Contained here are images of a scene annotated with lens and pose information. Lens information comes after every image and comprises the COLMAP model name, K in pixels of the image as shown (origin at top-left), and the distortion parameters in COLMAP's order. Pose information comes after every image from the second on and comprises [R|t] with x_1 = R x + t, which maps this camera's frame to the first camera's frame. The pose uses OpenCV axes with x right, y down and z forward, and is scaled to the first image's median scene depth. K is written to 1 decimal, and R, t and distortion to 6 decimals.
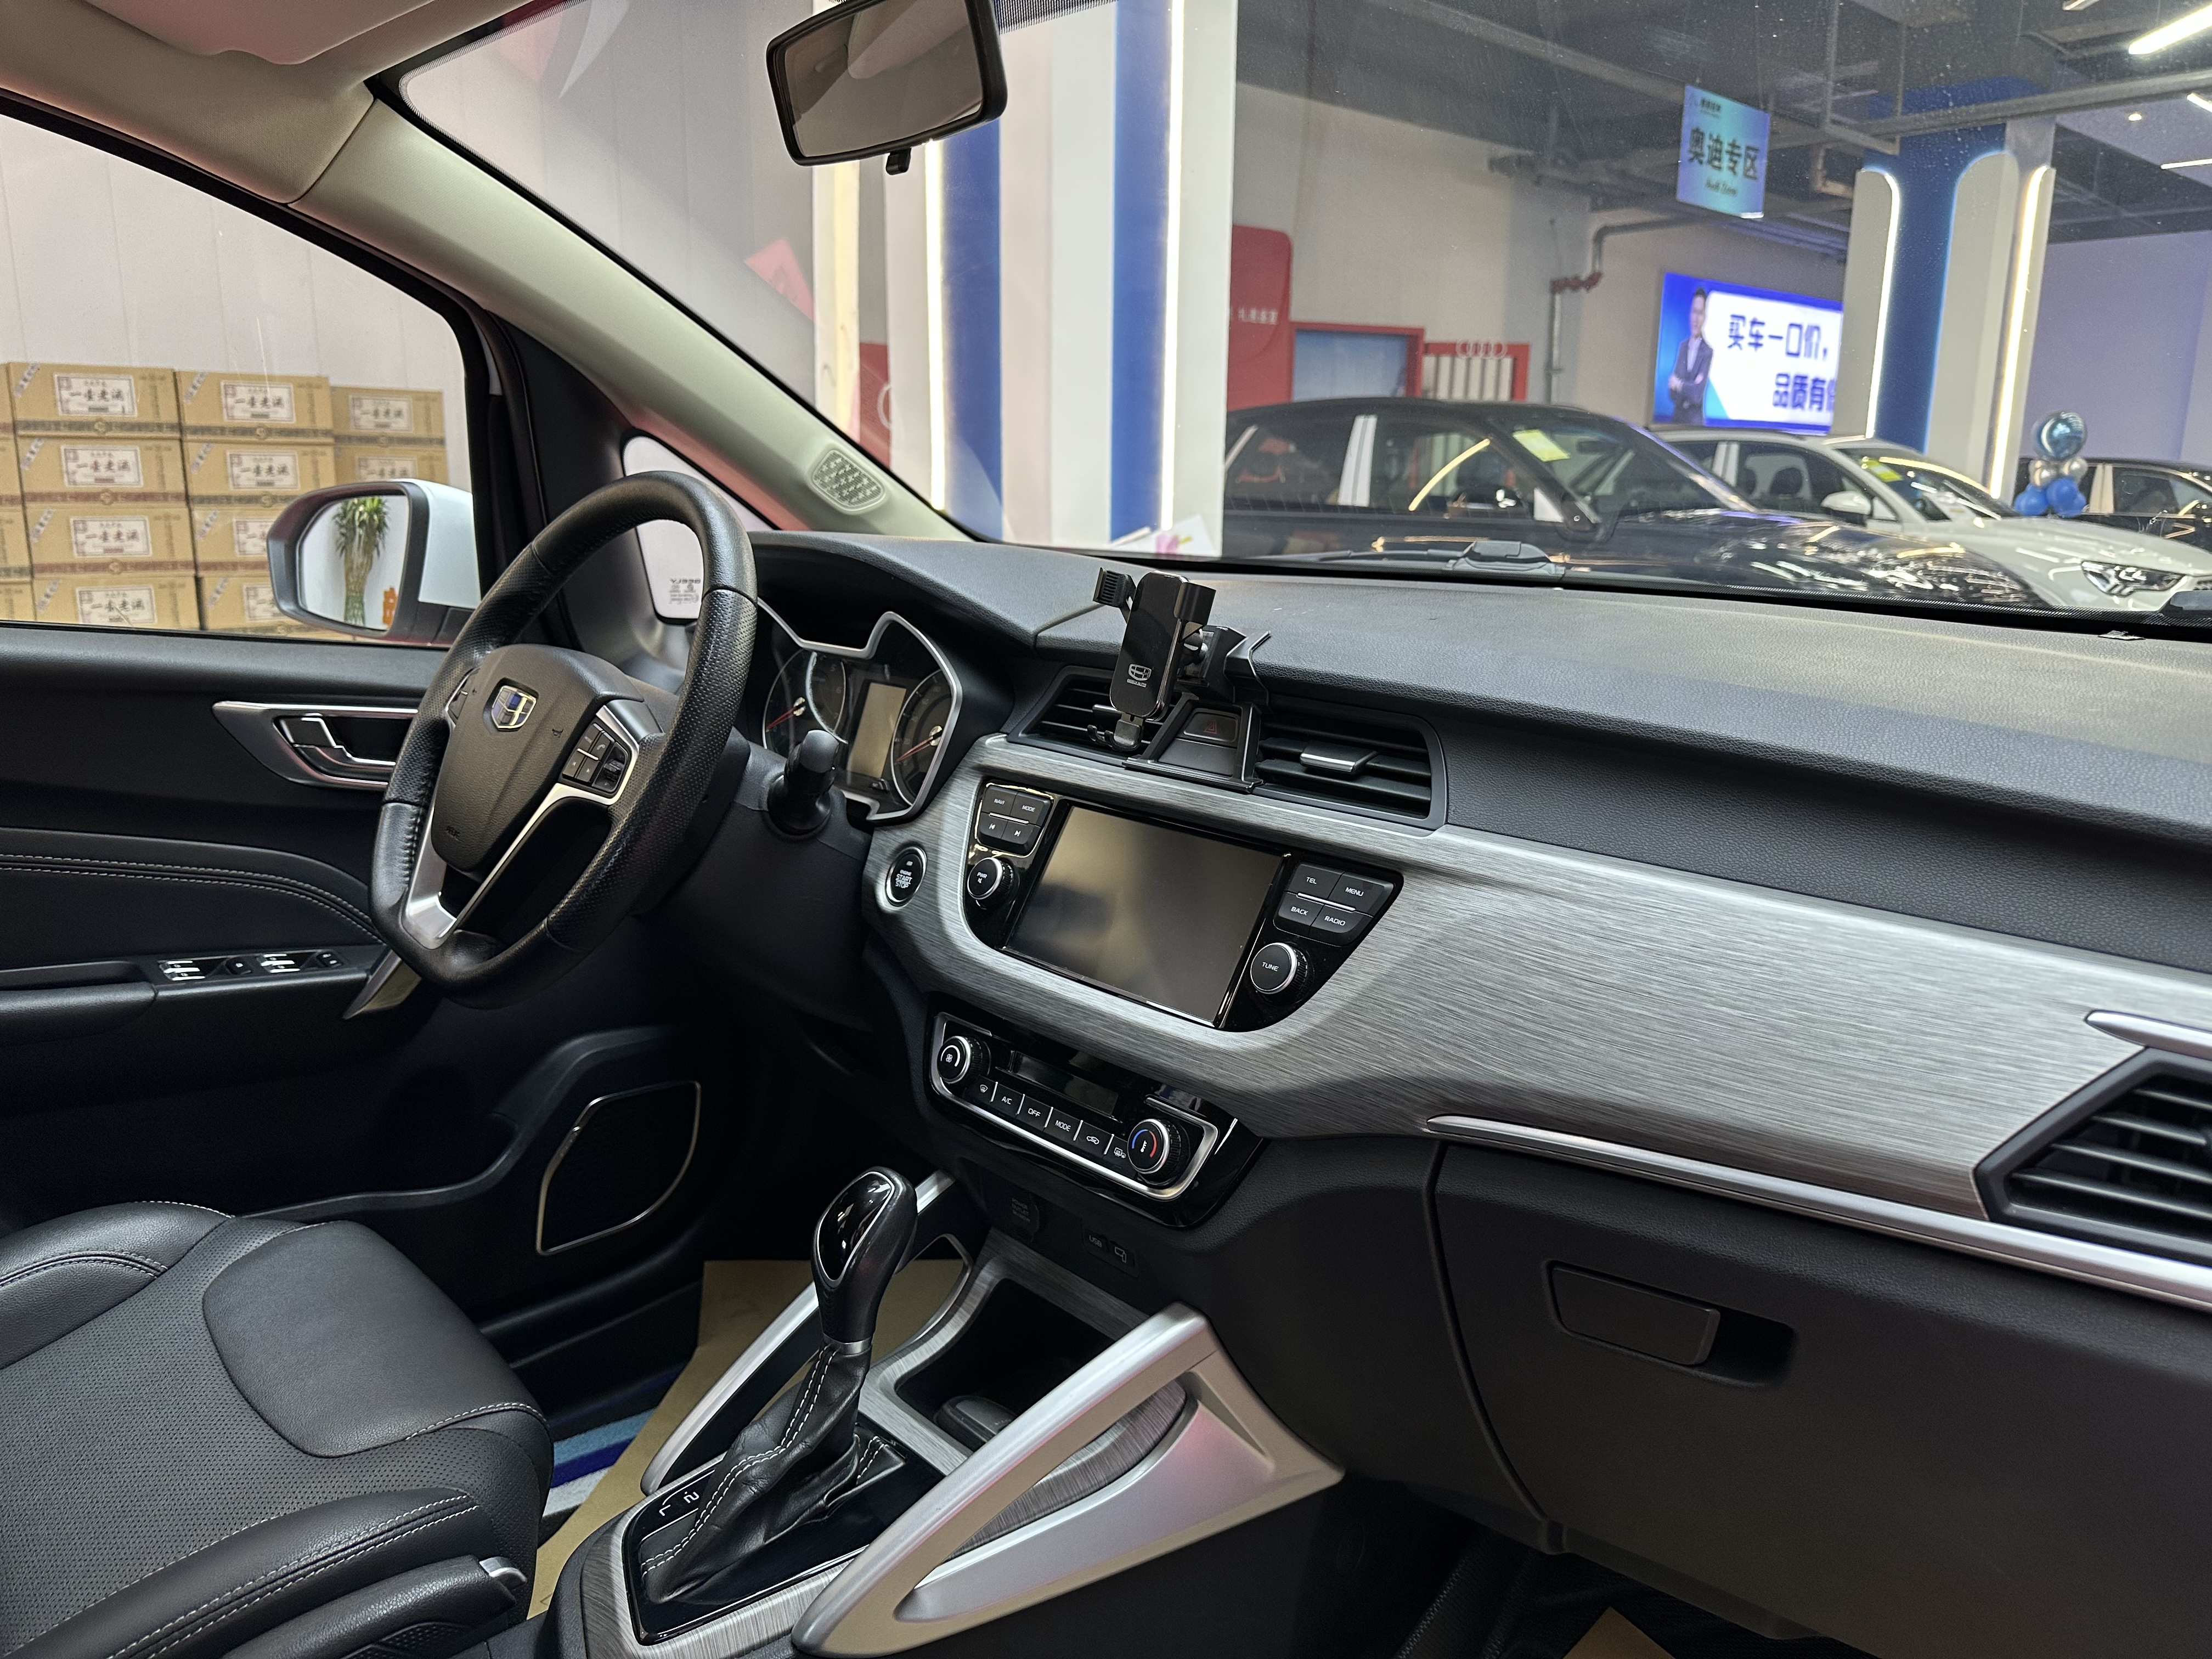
lens RADIAL K [[1561.9, 0, 1109.2], [0, 1561.9, 847.4], [0, 0, 1]] dist [0.042035, -0.059054]
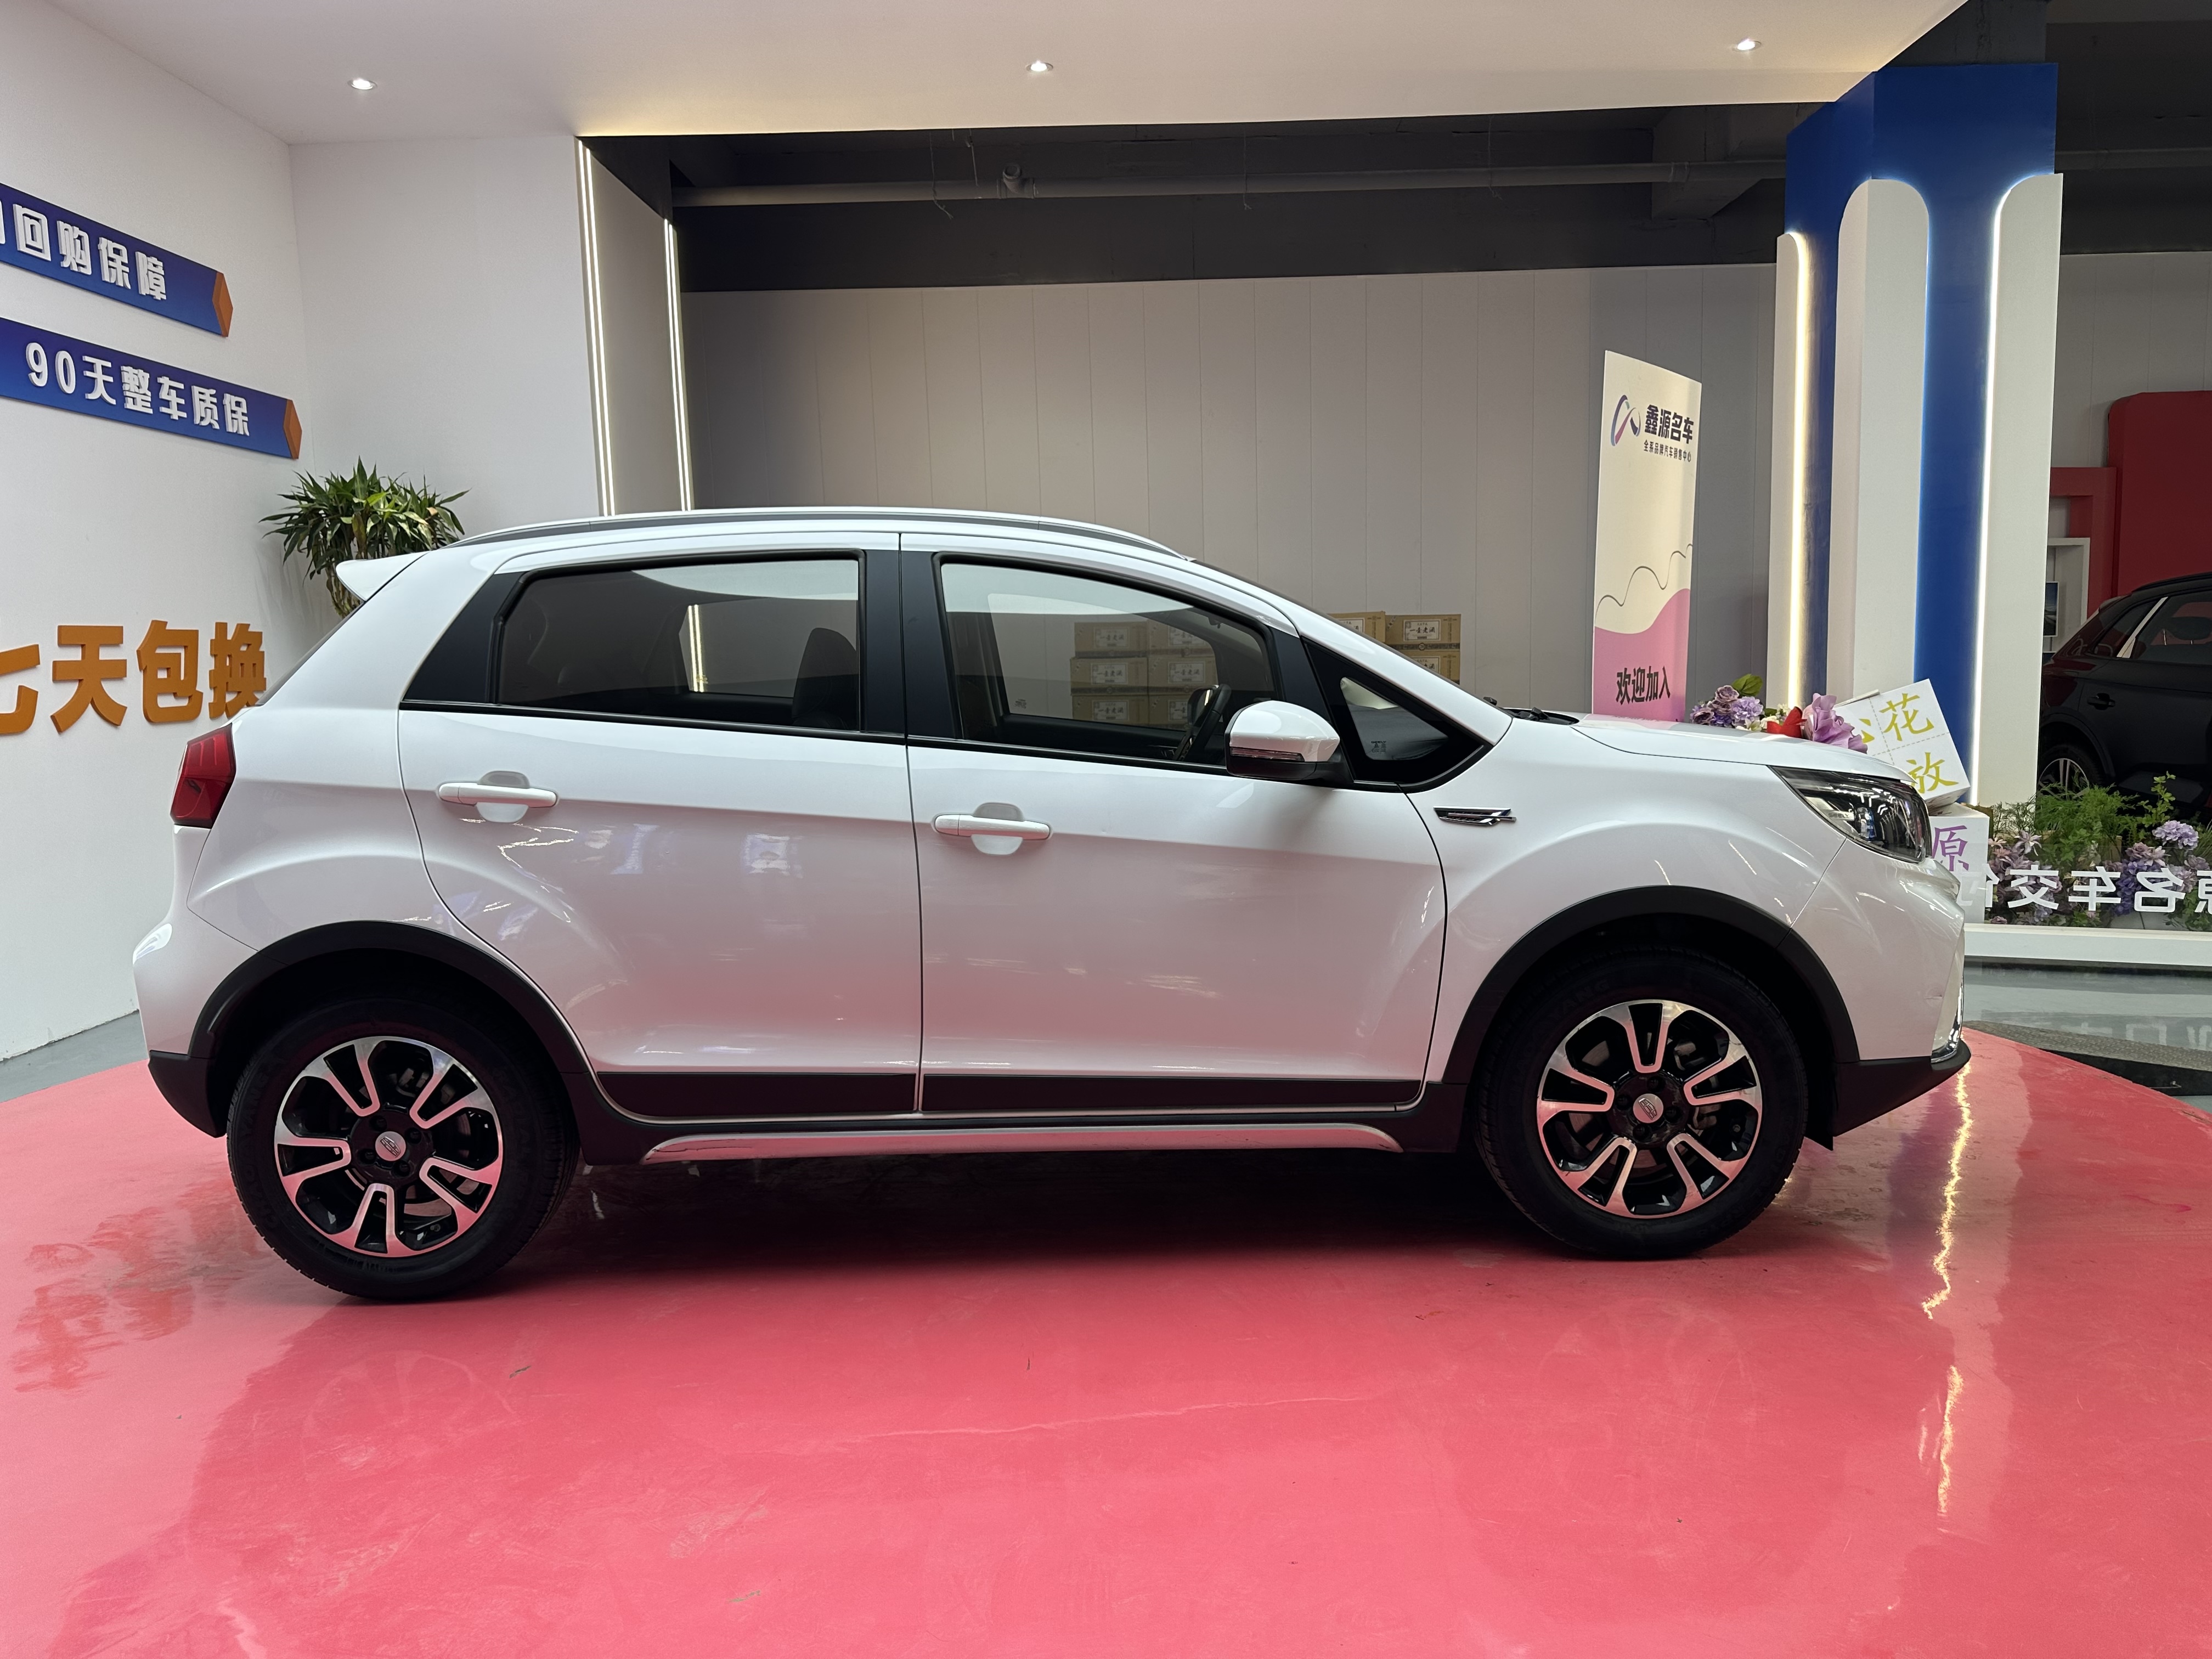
lens RADIAL K [[1561.9, 0, 1121.1], [0, 1561.9, 825.3], [0, 0, 1]] dist [0.042035, -0.059054]
pose [[0.734748, 0.041524, -0.677068, 0.271961], [-0.126870, 0.988924, -0.077028, 0.053252], [0.666370, 0.142496, 0.731878, -0.224216]]
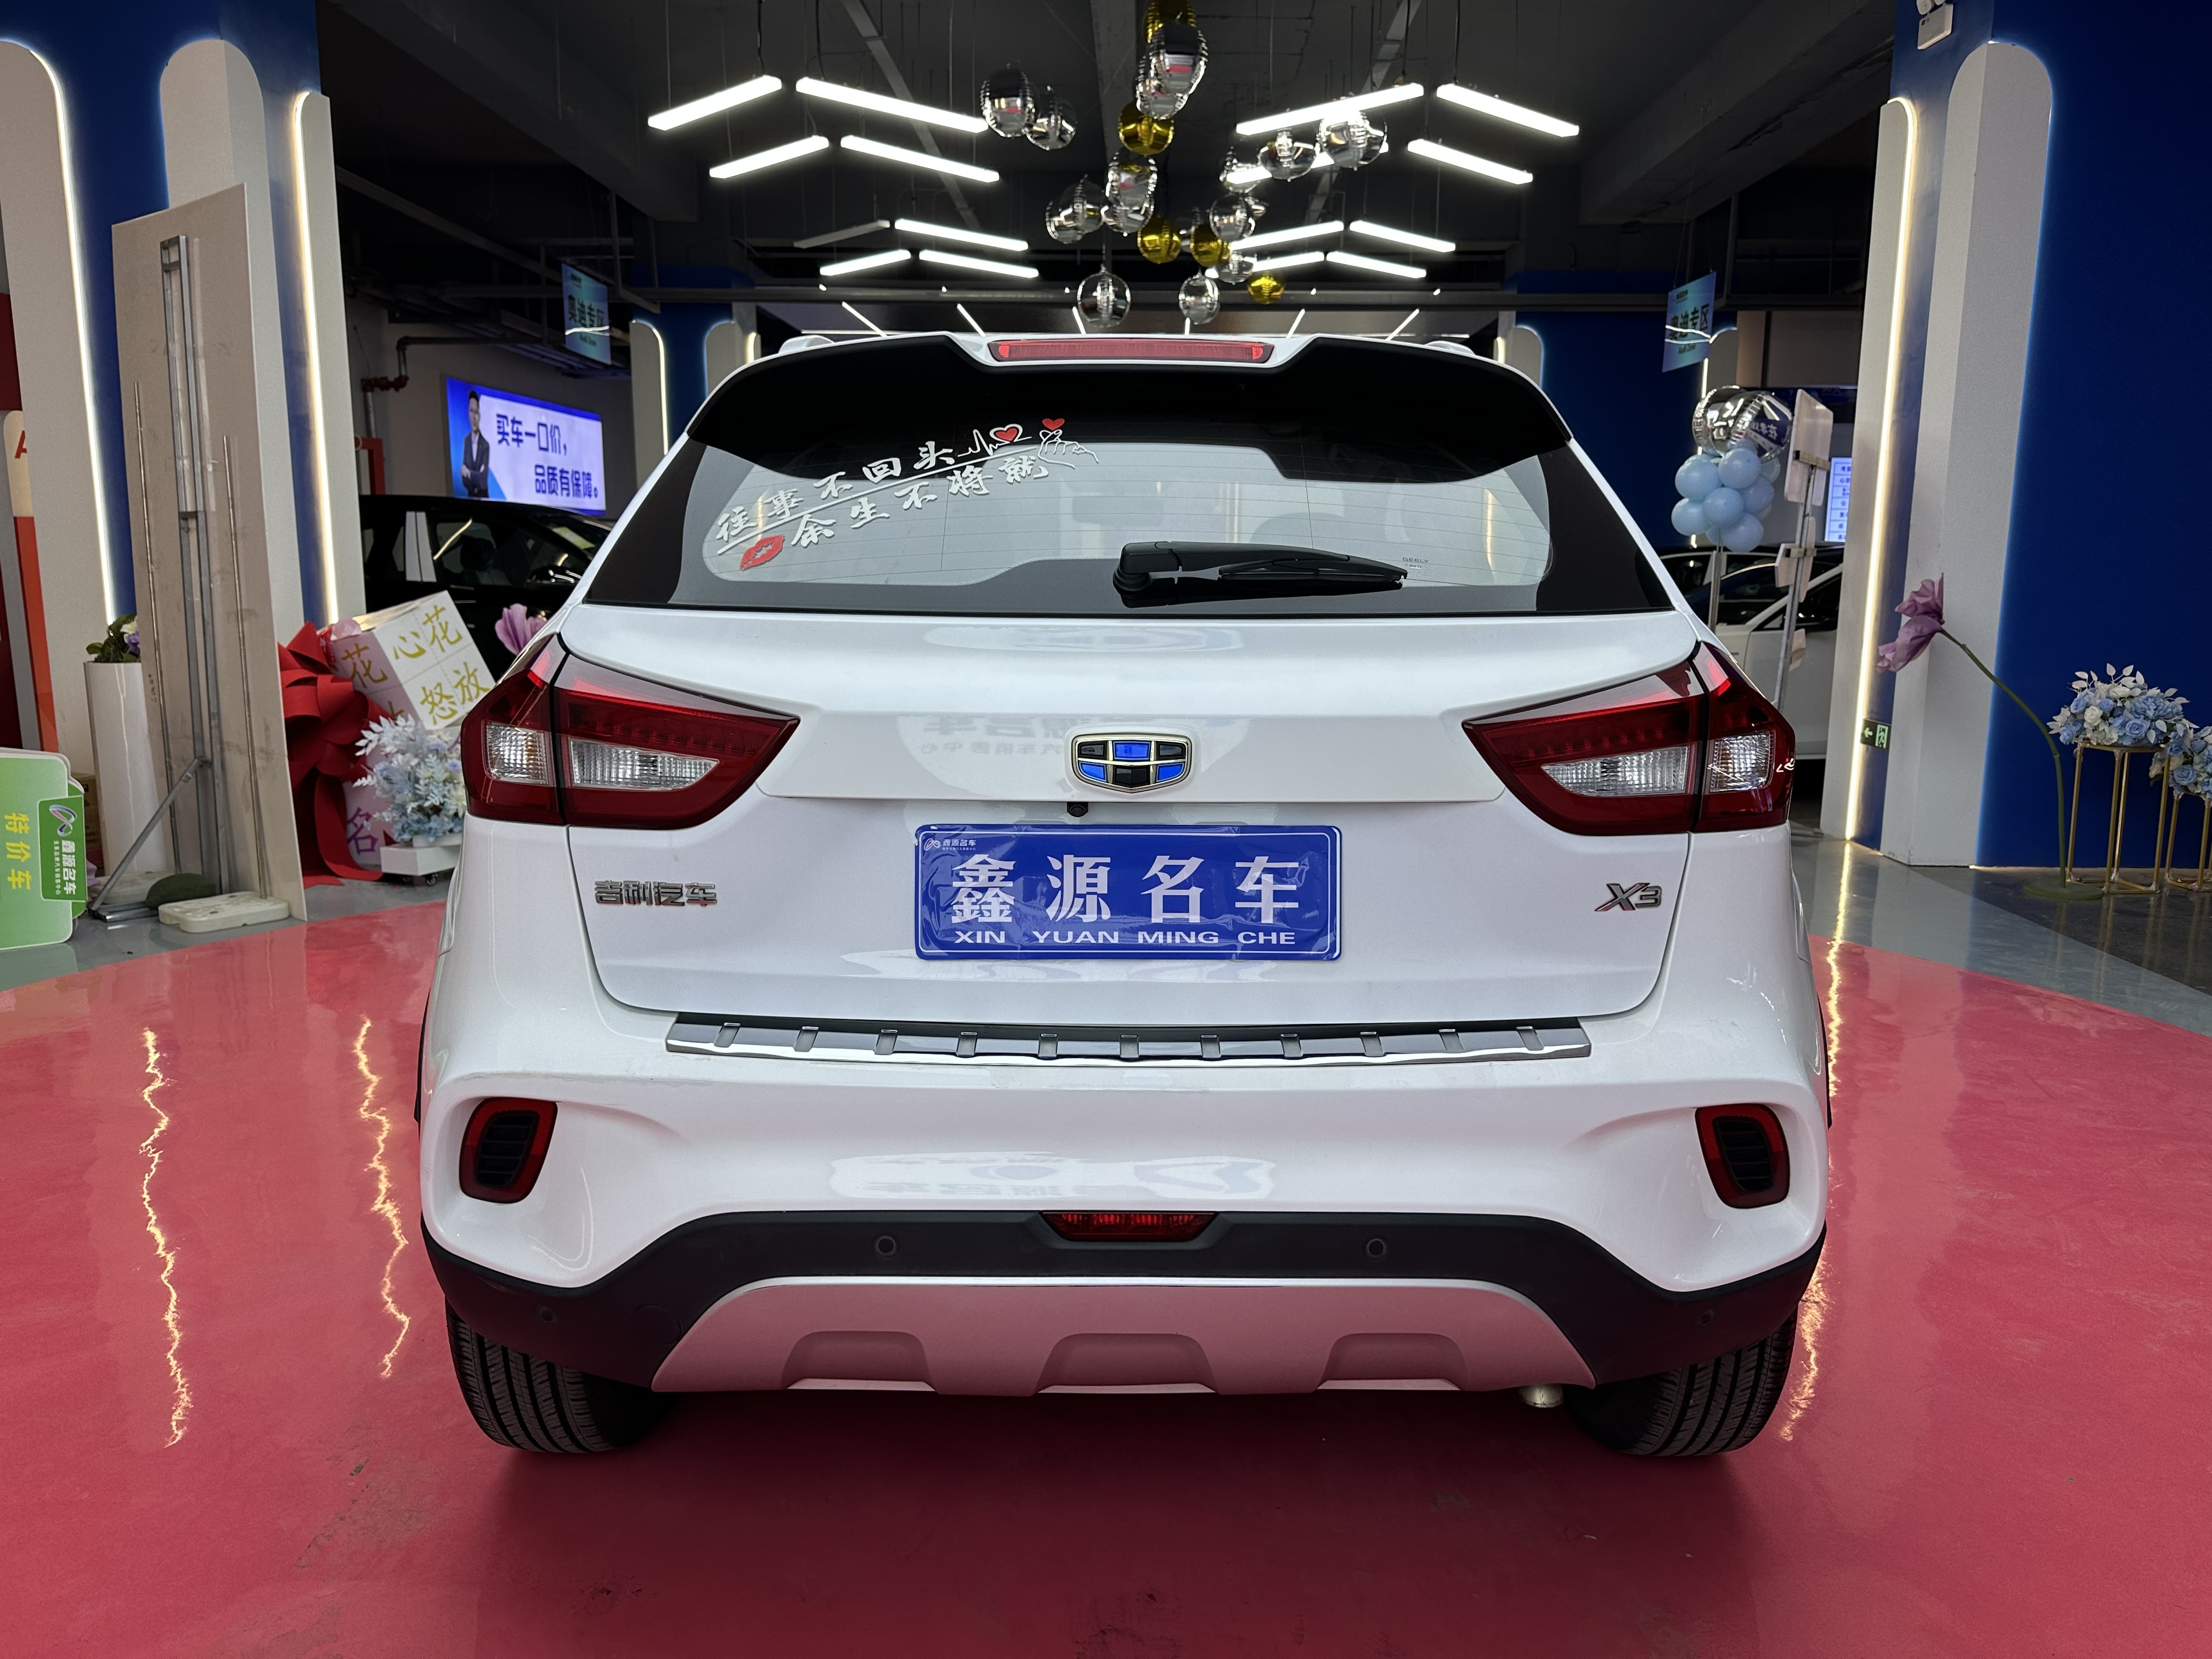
lens RADIAL K [[1561.9, 0, 1113.1], [0, 1561.9, 813.9], [0, 0, 1]] dist [0.042035, -0.059054]
pose [[0.679359, -0.129408, 0.722305, -0.317363], [0.174244, 0.984623, 0.012521, 0.034621], [-0.712818, 0.117351, 0.691461, -0.182563]]
